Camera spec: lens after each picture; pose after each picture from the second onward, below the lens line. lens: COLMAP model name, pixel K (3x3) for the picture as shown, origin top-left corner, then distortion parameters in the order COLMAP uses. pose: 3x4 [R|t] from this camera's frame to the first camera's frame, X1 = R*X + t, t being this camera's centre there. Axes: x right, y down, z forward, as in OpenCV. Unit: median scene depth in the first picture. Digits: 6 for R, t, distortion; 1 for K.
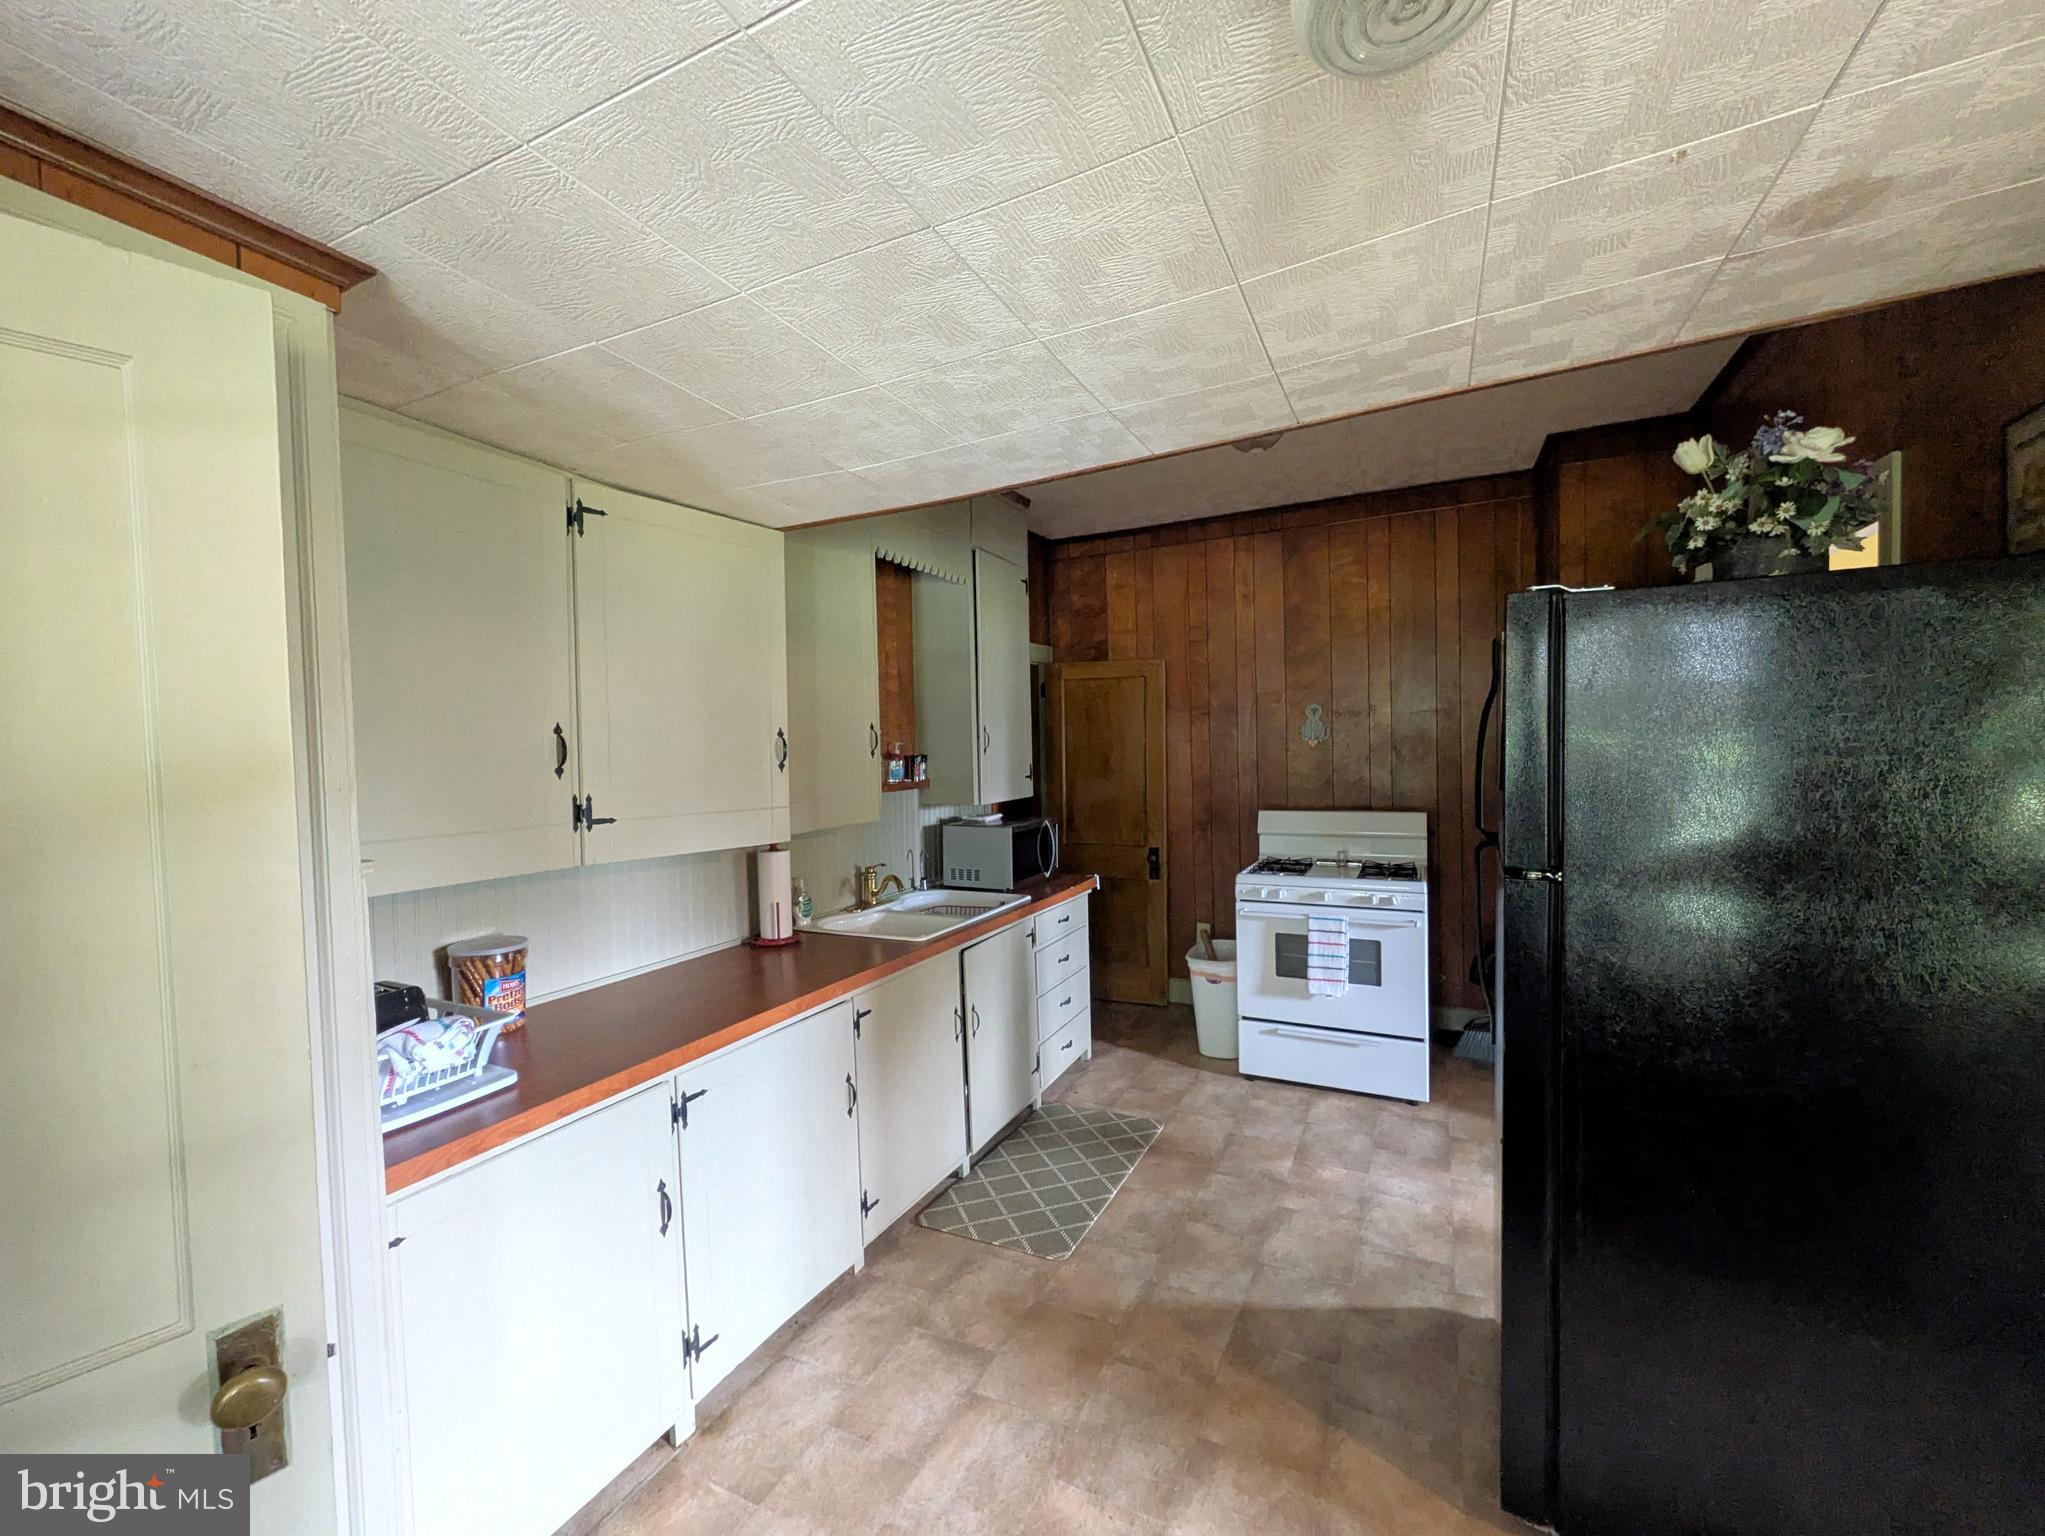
lens RADIAL K [[825.3, 0, 1032.3], [0, 825.3, 773.7], [0, 0, 1]] dist [-0.002543, -0.000016]
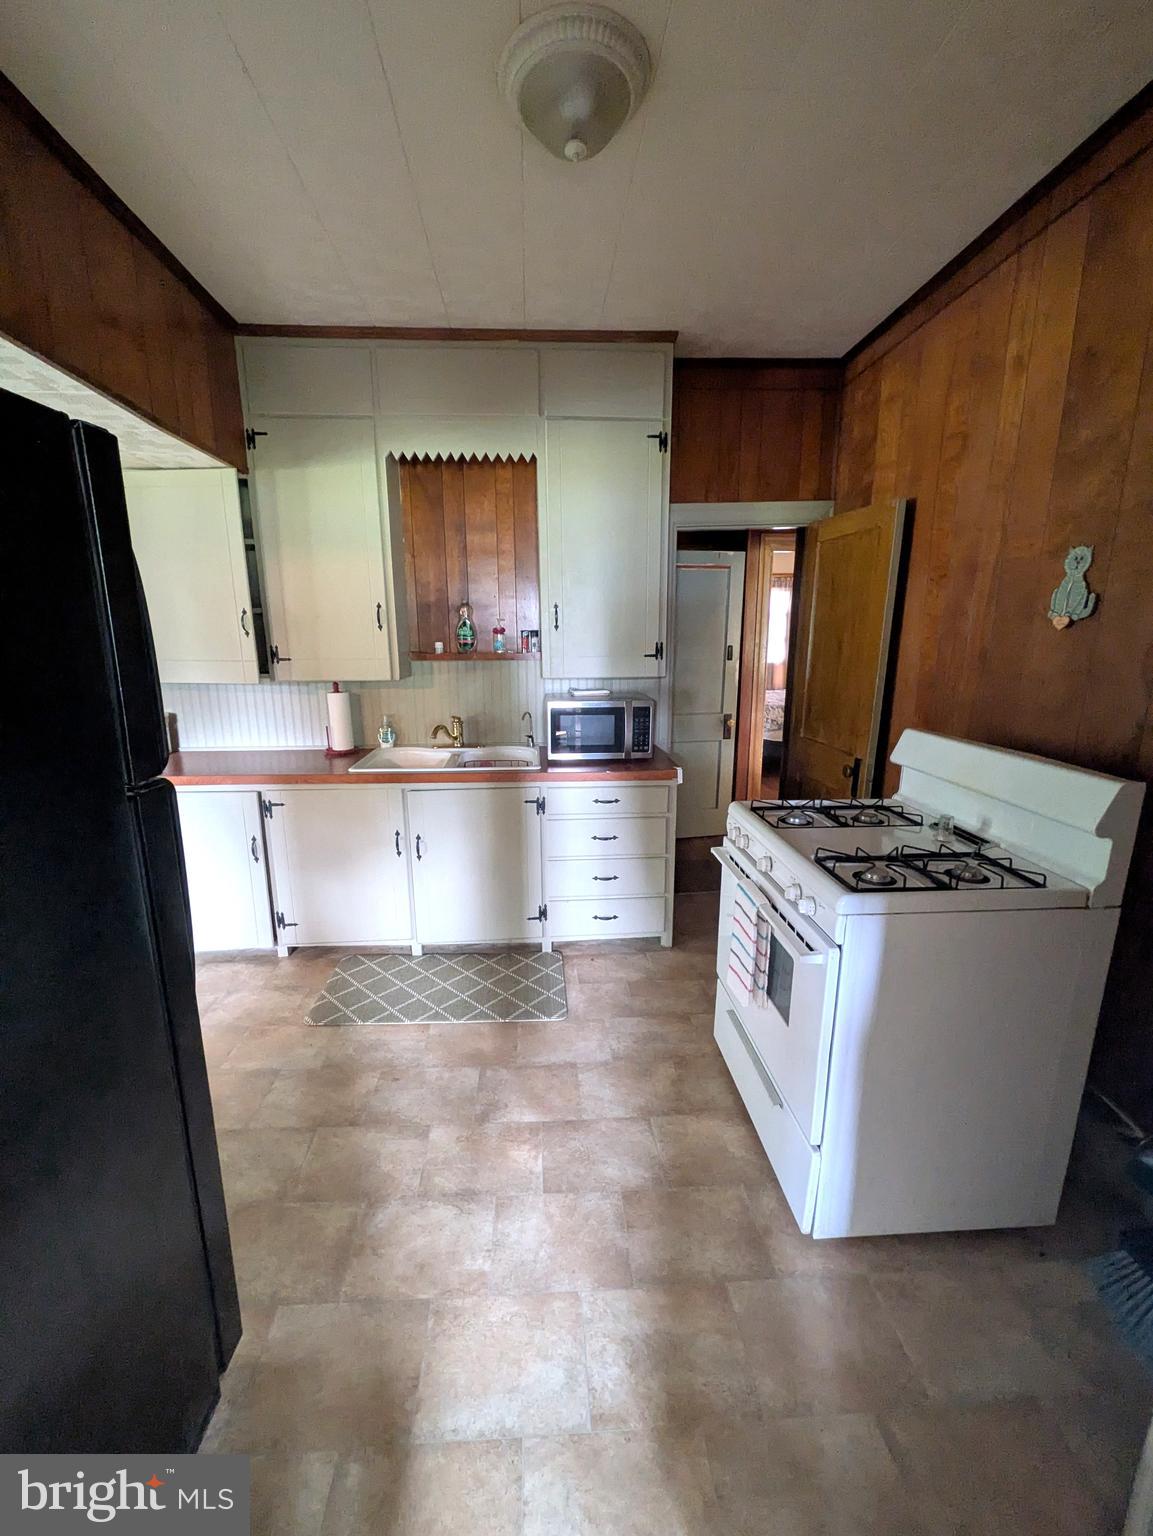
lens RADIAL K [[619.5, 0, 576.5], [0, 619.5, 768.0], [0, 0, 1]] dist [-0.000506, -0.000113]
pose [[0.487173, 0.209765, -0.847739, 0.807683], [-0.034923, 0.974627, 0.221093, -0.032881], [0.872607, -0.078105, 0.482138, 0.755054]]
